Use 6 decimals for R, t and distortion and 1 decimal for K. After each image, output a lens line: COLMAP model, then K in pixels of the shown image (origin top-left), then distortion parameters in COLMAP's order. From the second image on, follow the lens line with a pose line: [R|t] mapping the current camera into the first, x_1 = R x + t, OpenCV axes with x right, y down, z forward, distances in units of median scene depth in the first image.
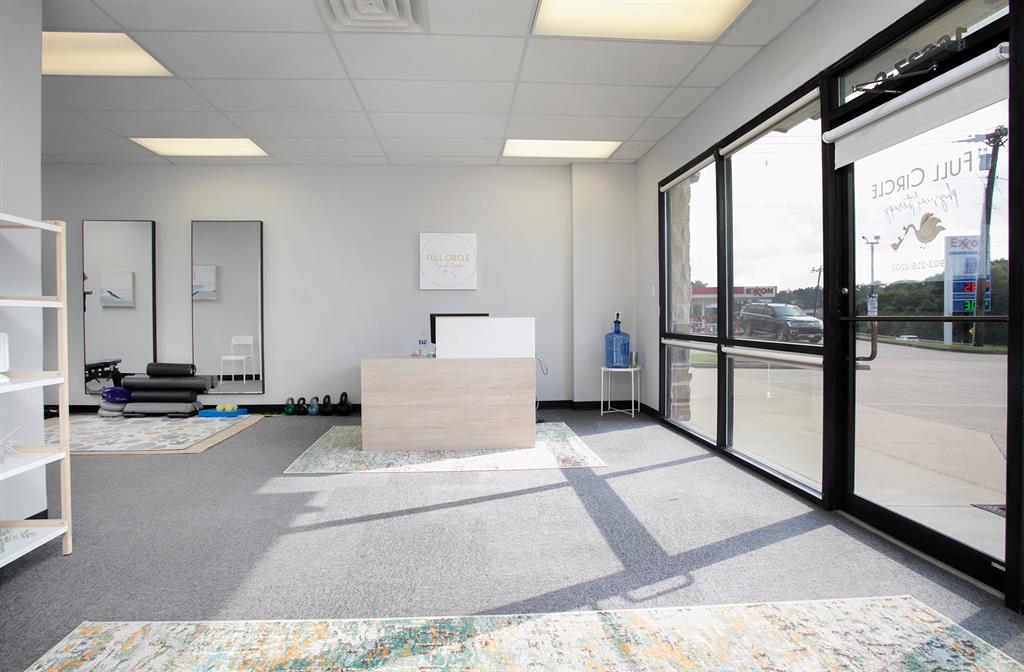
lens RADIAL K [[529.6, 0, 514.3], [0, 529.6, 322.0], [0, 0, 1]] dist [-0.012275, 0.000611]
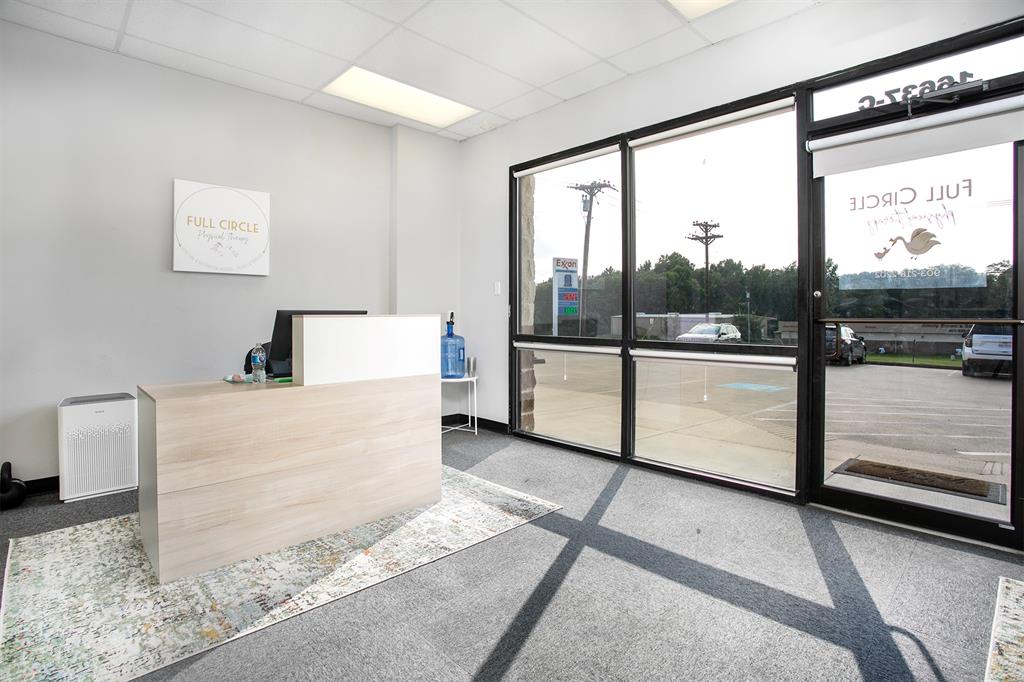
lens RADIAL K [[508.0, 0, 511.0], [0, 508.0, 318.0], [0, 0, 1]] dist [-0.068461, 0.027189]
pose [[0.772044, 0.006472, 0.635537, -0.338694], [-0.000877, 0.999958, -0.009117, -0.001293], [-0.635569, 0.006481, 0.772017, 0.440457]]
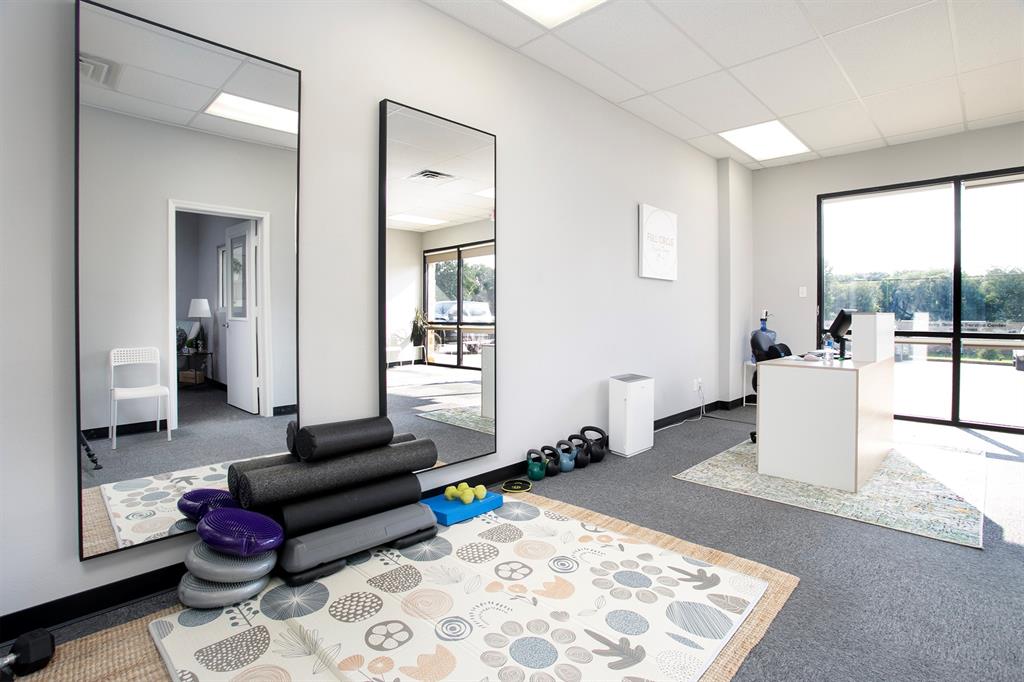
lens RADIAL K [[495.1, 0, 588.7], [0, 495.1, 314.2], [0, 0, 1]] dist [0.001377, 0.000140]
pose [[0.718531, 0.012987, 0.695374, -1.017635], [-0.003798, 0.999884, -0.014749, 0.006281], [-0.695485, 0.007957, 0.718497, 0.751531]]
